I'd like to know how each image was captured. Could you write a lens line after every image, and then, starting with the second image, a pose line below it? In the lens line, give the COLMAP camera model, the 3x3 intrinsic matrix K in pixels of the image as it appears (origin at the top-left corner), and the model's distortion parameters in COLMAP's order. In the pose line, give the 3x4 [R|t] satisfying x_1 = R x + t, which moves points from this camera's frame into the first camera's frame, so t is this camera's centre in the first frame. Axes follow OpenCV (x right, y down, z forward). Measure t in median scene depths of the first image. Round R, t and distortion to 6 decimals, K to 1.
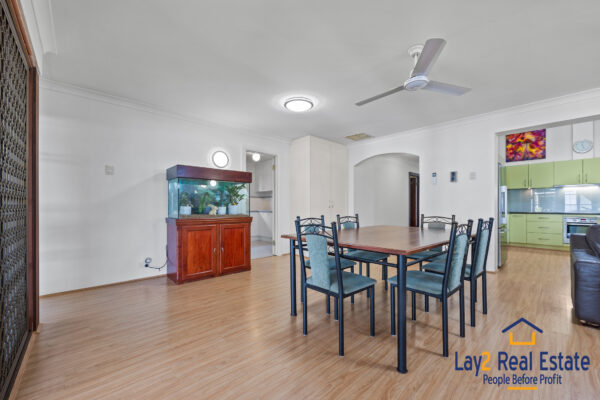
lens RADIAL K [[243.1, 0, 304.0], [0, 243.1, 205.8], [0, 0, 1]] dist [-0.005421, 0.001234]
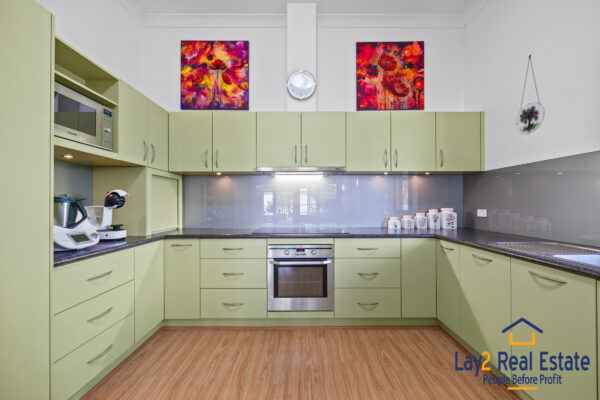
lens RADIAL K [[243.1, 0, 300.2], [0, 243.1, 200.9], [0, 0, 1]] dist [-0.005421, 0.001234]
pose [[0.692800, 0.005174, 0.721112, 0.825081], [-0.001619, 0.999983, -0.005619, -0.025297], [-0.721128, 0.002725, 0.692796, 0.688865]]
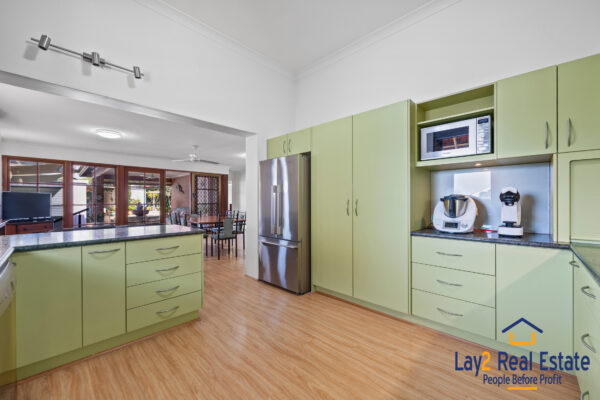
lens RADIAL K [[243.1, 0, 305.7], [0, 243.1, 201.3], [0, 0, 1]] dist [-0.005421, 0.001234]
pose [[0.056595, 0.001173, -0.998397, 1.228002], [0.006309, 0.999979, 0.001533, -0.024056], [0.998377, -0.006386, 0.056586, 0.805677]]
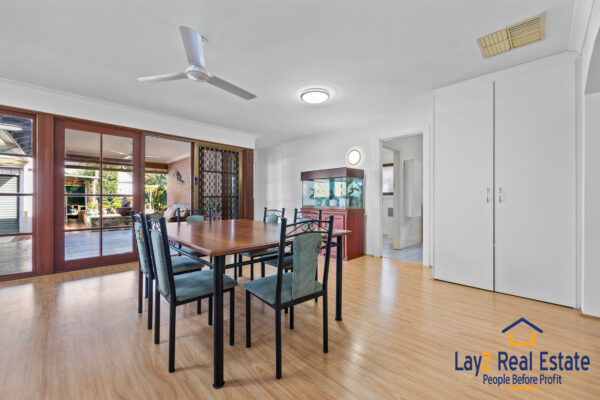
lens RADIAL K [[243.1, 0, 305.4], [0, 243.1, 202.6], [0, 0, 1]] dist [-0.005421, 0.001234]
pose [[0.035222, 0.011130, -0.999318, 0.597171], [0.003765, 0.999929, 0.011270, 0.002137], [0.999372, -0.004160, 0.035178, 0.565305]]
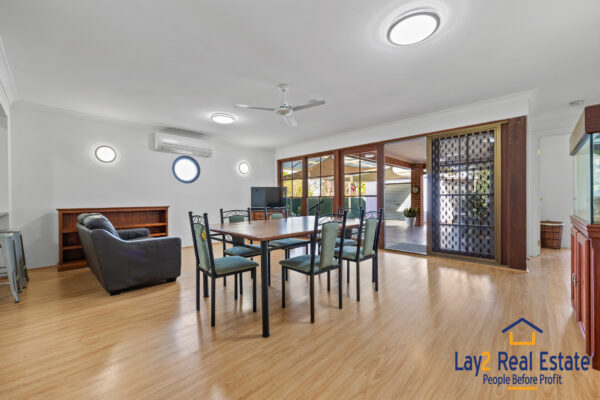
lens RADIAL K [[243.1, 0, 303.5], [0, 243.1, 199.2], [0, 0, 1]] dist [-0.005421, 0.001234]
pose [[-0.998679, 0.006807, -0.050932, 0.179940], [0.006872, 0.999976, -0.001109, -0.001456], [0.050923, -0.001458, -0.998701, 0.958966]]
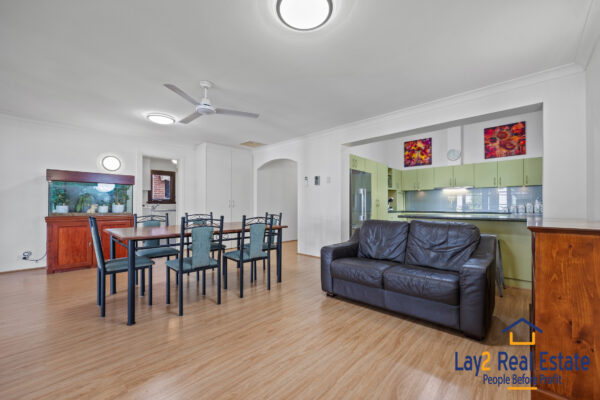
lens RADIAL K [[243.1, 0, 302.8], [0, 243.1, 205.3], [0, 0, 1]] dist [-0.005421, 0.001234]
pose [[0.998069, 0.001726, 0.062089, 0.355354], [-0.001722, 0.999999, -0.000124, -0.000854], [-0.062089, 0.000017, 0.998071, -0.123259]]
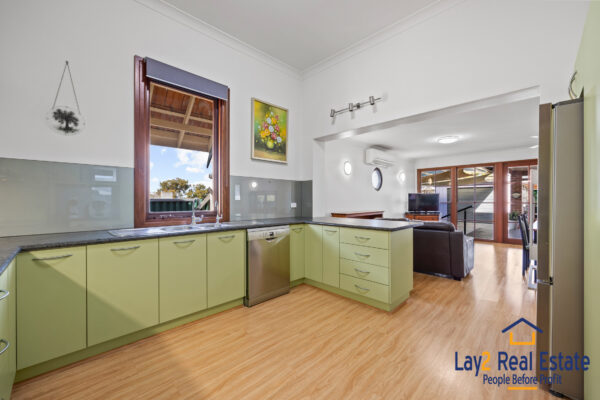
lens RADIAL K [[243.1, 0, 301.6], [0, 243.1, 201.7], [0, 0, 1]] dist [-0.005421, 0.001234]
pose [[-0.999726, 0.002715, -0.023238, 0.959636], [0.002694, 0.999996, 0.000917, -0.021998], [0.023240, 0.000854, -0.999730, 1.083874]]
